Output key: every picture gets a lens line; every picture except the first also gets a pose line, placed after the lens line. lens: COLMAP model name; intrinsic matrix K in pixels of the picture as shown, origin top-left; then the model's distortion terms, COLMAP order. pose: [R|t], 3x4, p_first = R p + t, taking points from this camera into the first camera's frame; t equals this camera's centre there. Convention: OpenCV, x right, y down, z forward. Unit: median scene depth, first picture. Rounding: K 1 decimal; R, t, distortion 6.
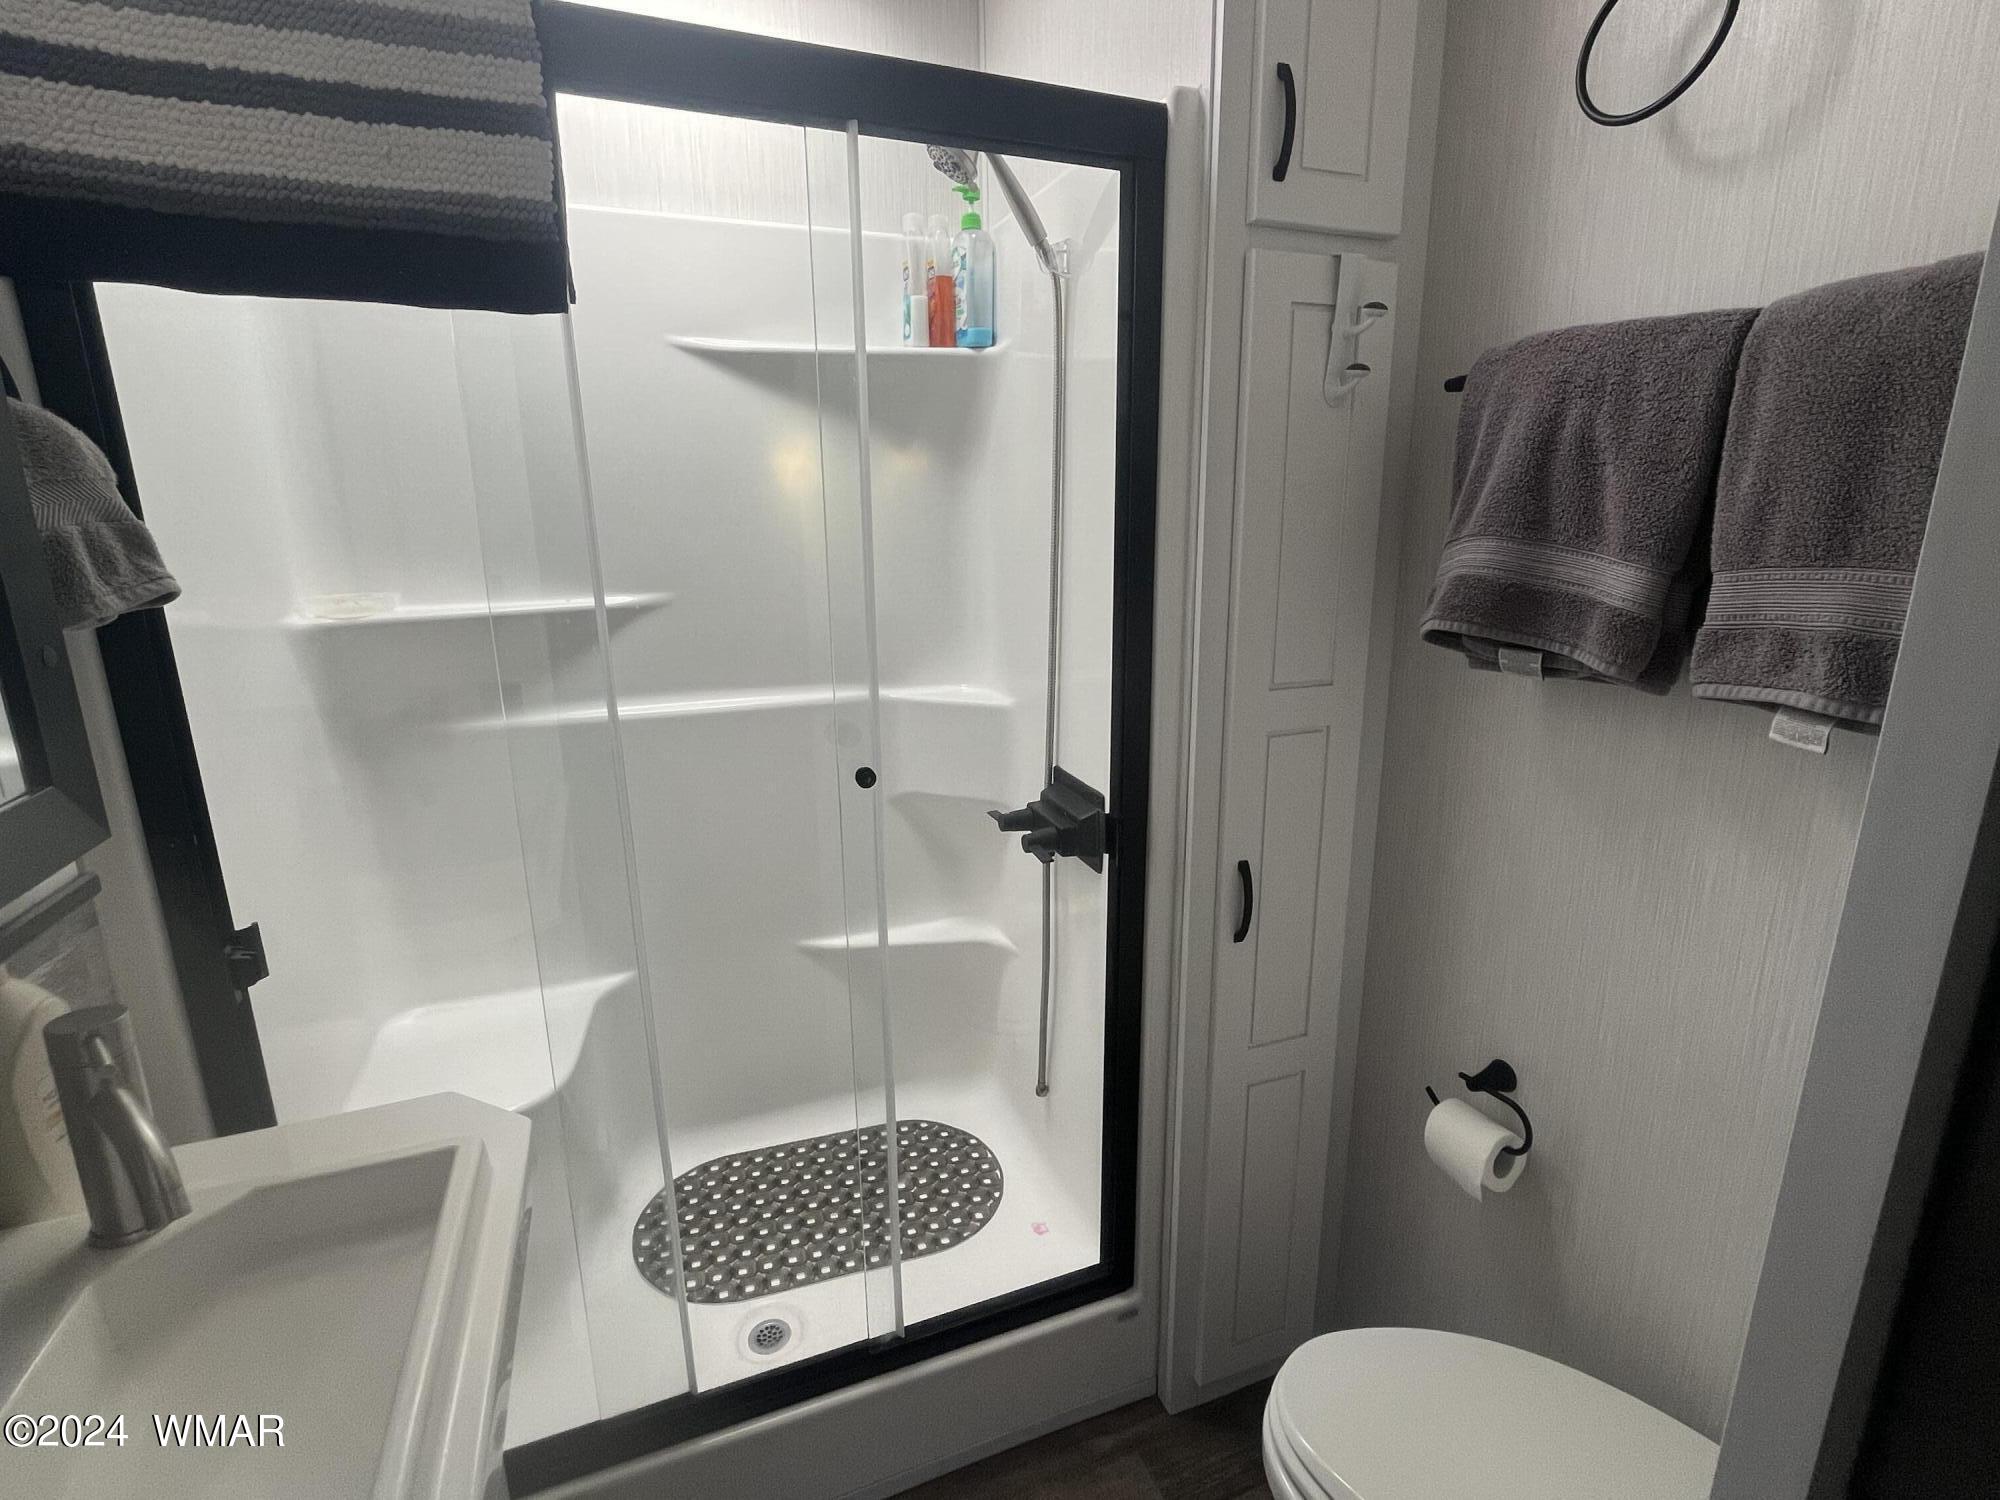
lens RADIAL K [[956.7, 0, 1003.2], [0, 956.7, 749.0], [0, 0, 1]] dist [0.001791, -0.000895]
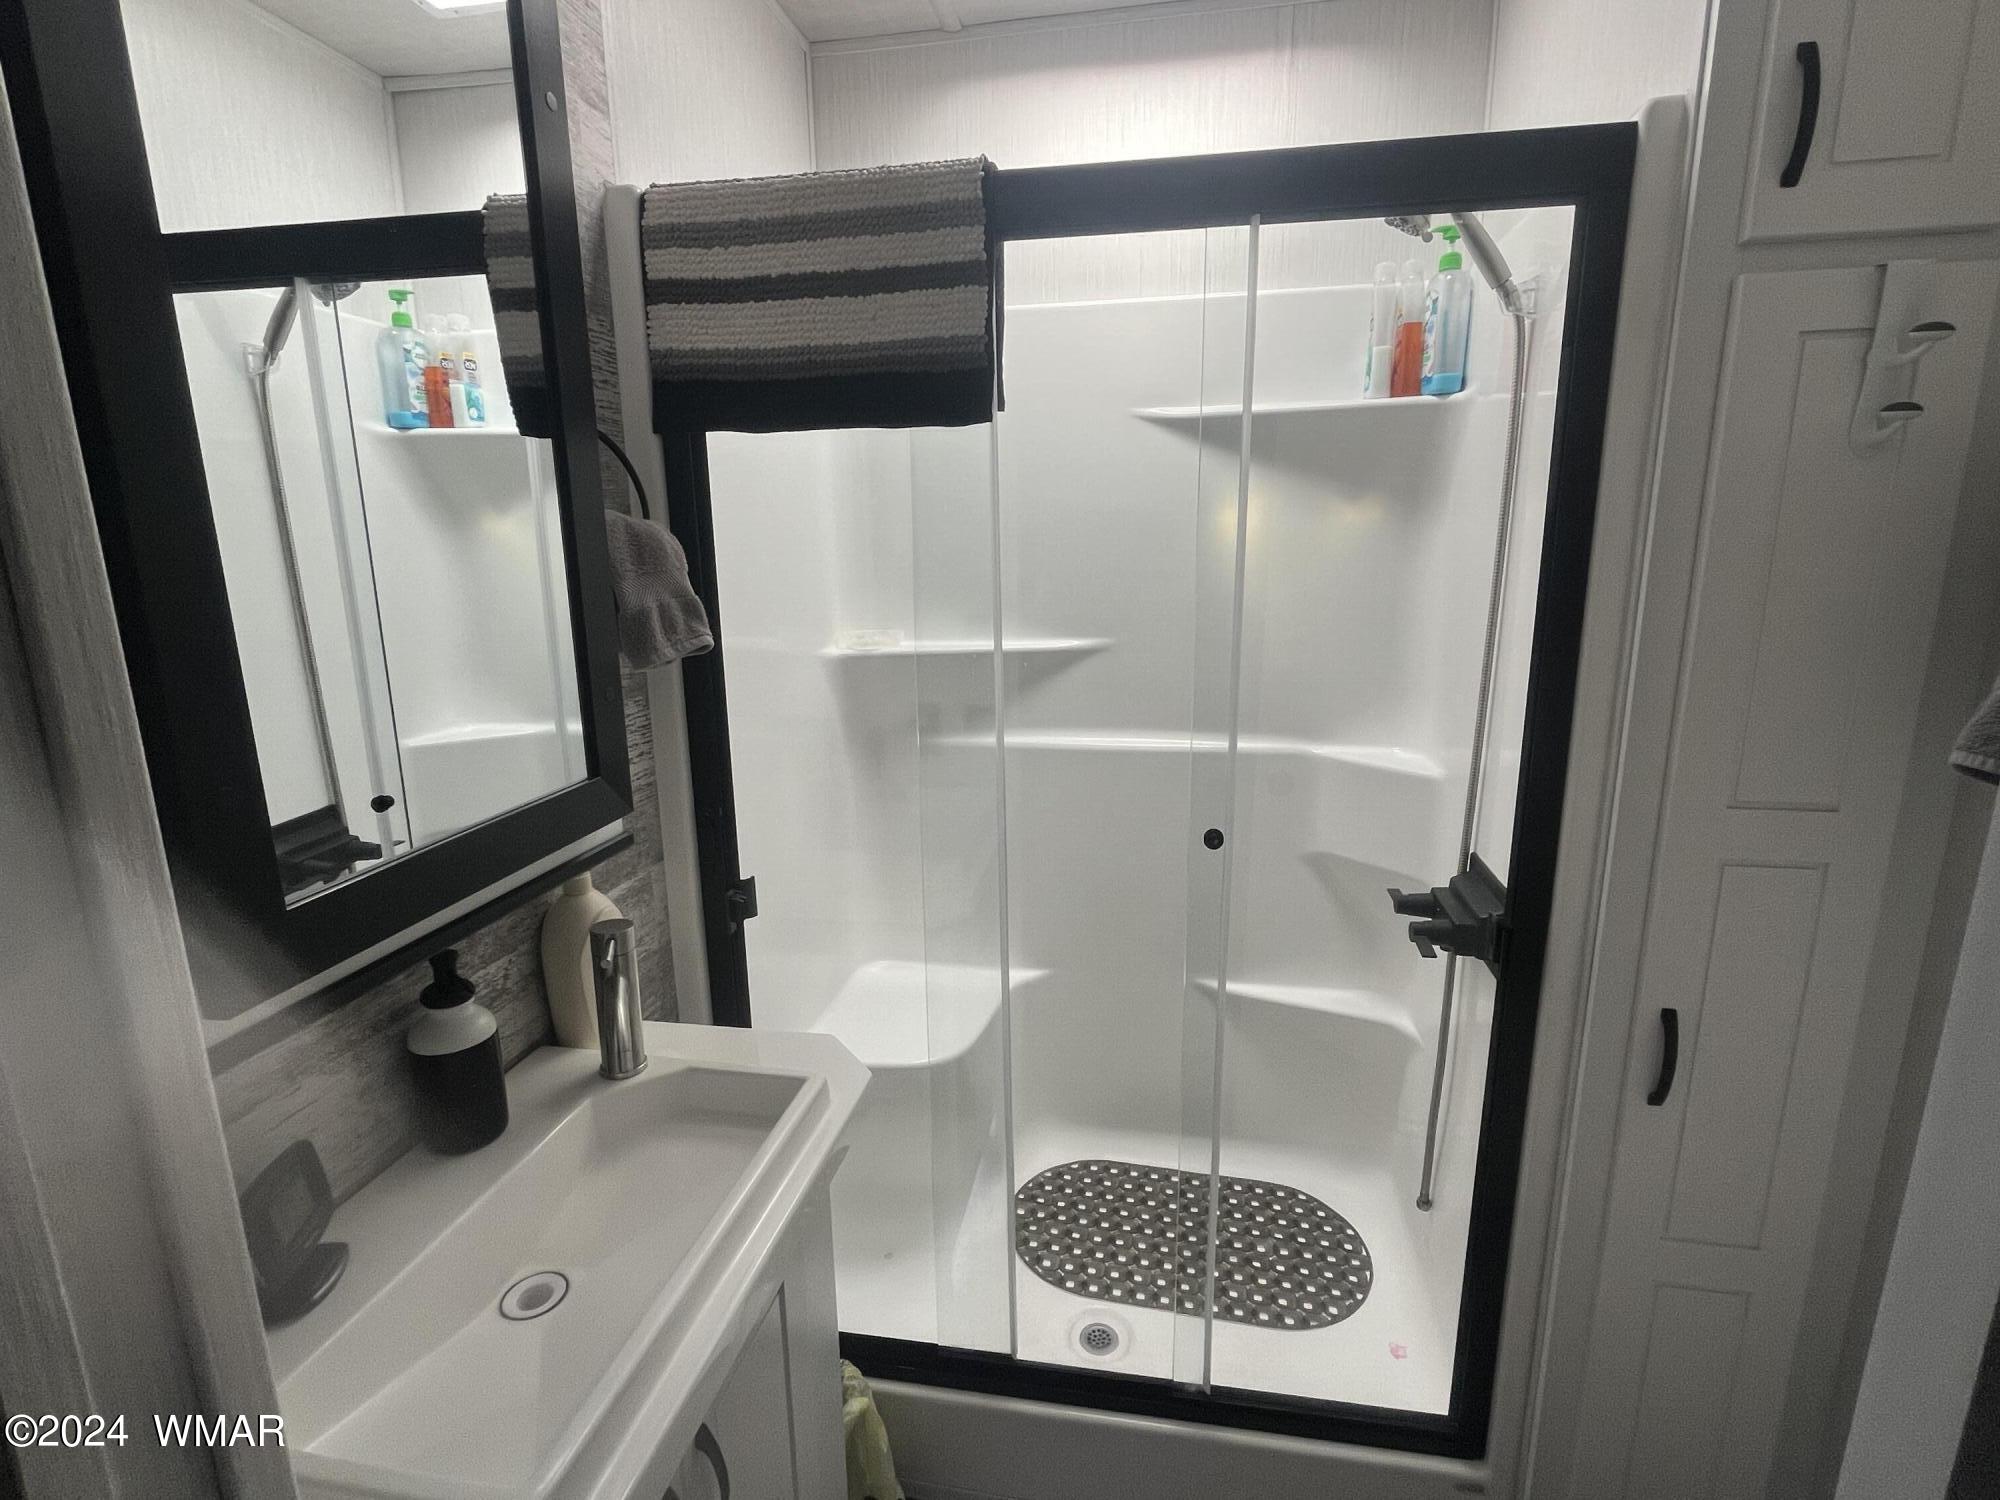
lens RADIAL K [[956.7, 0, 1004.9], [0, 956.7, 751.4], [0, 0, 1]] dist [0.001791, -0.000895]
pose [[0.852328, 0.109870, -0.511338, 0.156638], [-0.119705, 0.992714, 0.013770, -0.044196], [0.509125, 0.049473, 0.859270, -0.004218]]
